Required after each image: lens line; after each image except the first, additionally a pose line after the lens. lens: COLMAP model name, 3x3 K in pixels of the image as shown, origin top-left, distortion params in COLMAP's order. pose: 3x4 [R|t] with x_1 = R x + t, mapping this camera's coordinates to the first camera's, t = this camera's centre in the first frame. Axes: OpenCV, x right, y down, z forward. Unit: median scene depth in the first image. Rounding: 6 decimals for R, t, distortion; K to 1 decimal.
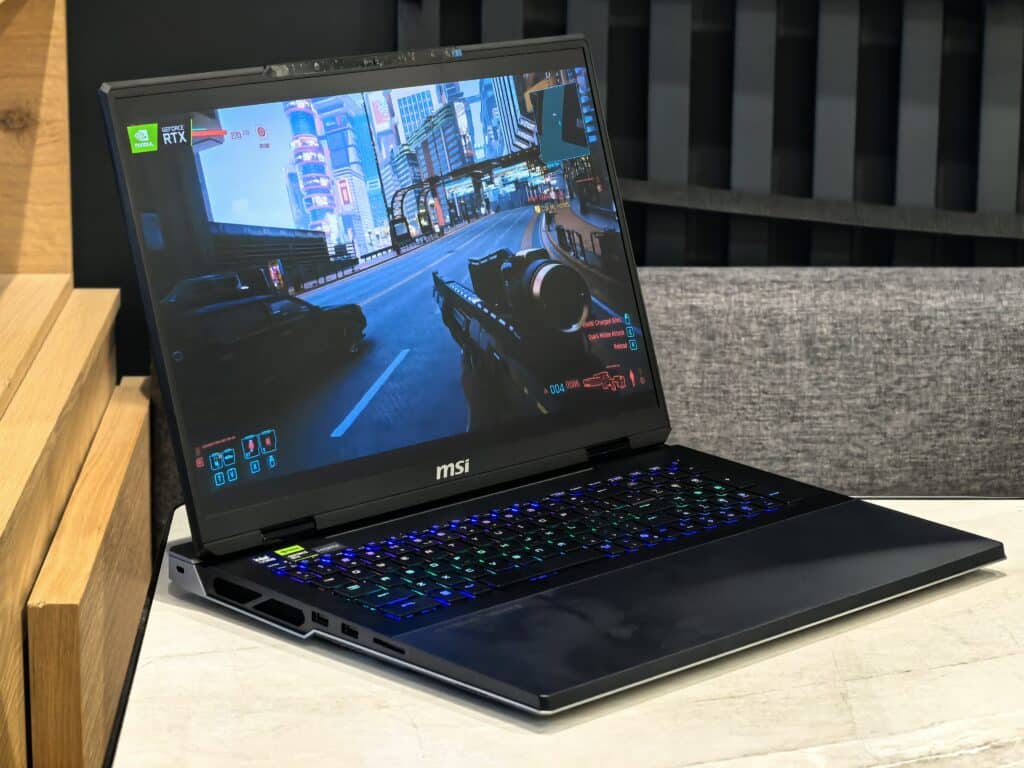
lens RADIAL K [[2785.0, 0, 517.3], [0, 2785.0, 383.7], [0, 0, 1]] dist [0.145217, 0.000000]
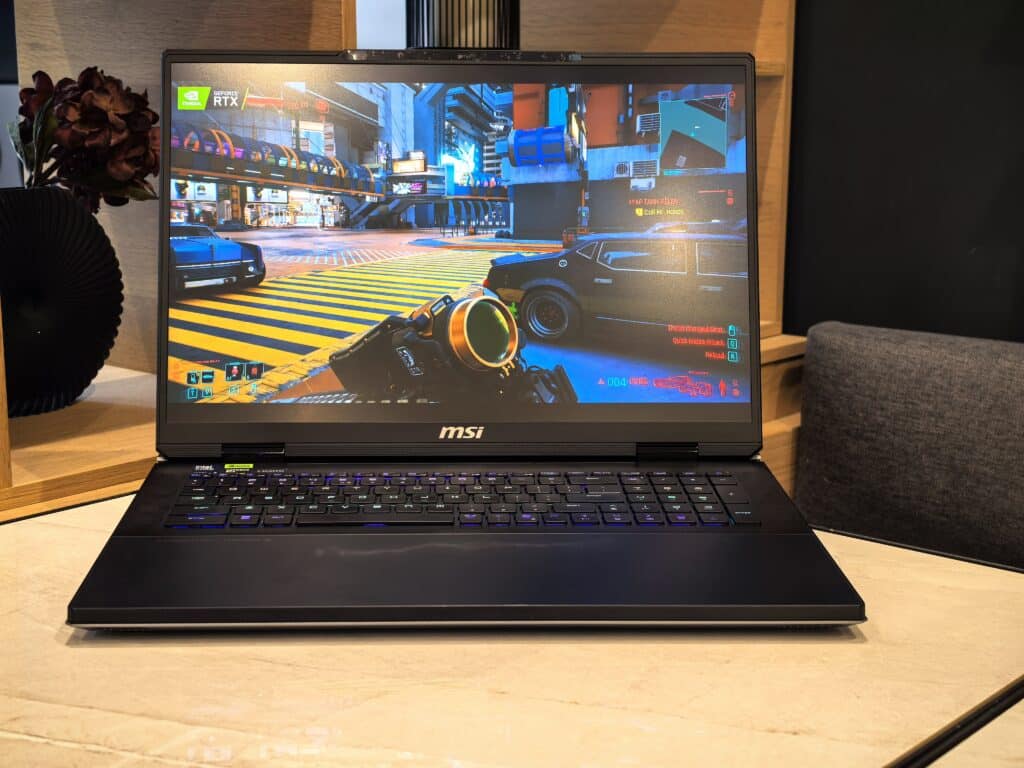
lens RADIAL K [[1628.3, 0, 475.8], [0, 1628.3, 393.8], [0, 0, 1]] dist [0.111003, 0.000000]
pose [[0.725514, 0.126613, -0.676460, 0.401711], [-0.156779, 0.987493, 0.016682, 0.004551], [0.670112, 0.093952, 0.736290, 0.537784]]
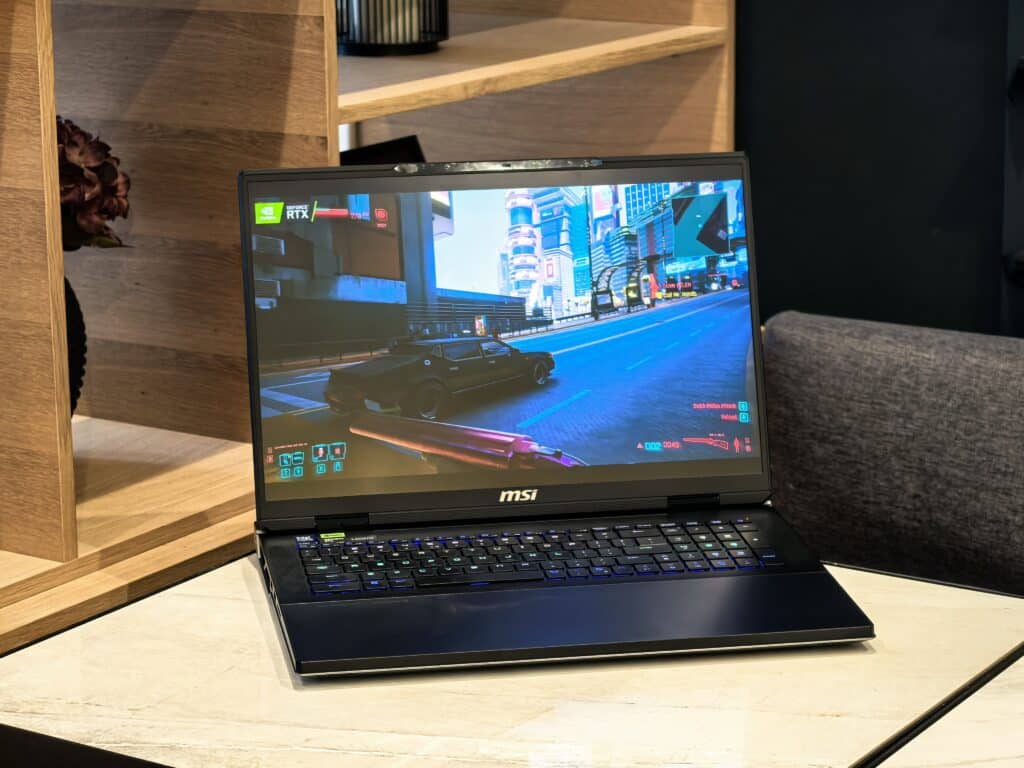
lens RADIAL K [[2785.0, 0, 467.3], [0, 2785.0, 377.7], [0, 0, 1]] dist [0.145217, 0.000000]
pose [[0.810991, 0.115717, -0.573500, 0.662055], [-0.115694, 0.992608, 0.036677, -0.064144], [0.573505, 0.036605, 0.818384, -0.031935]]
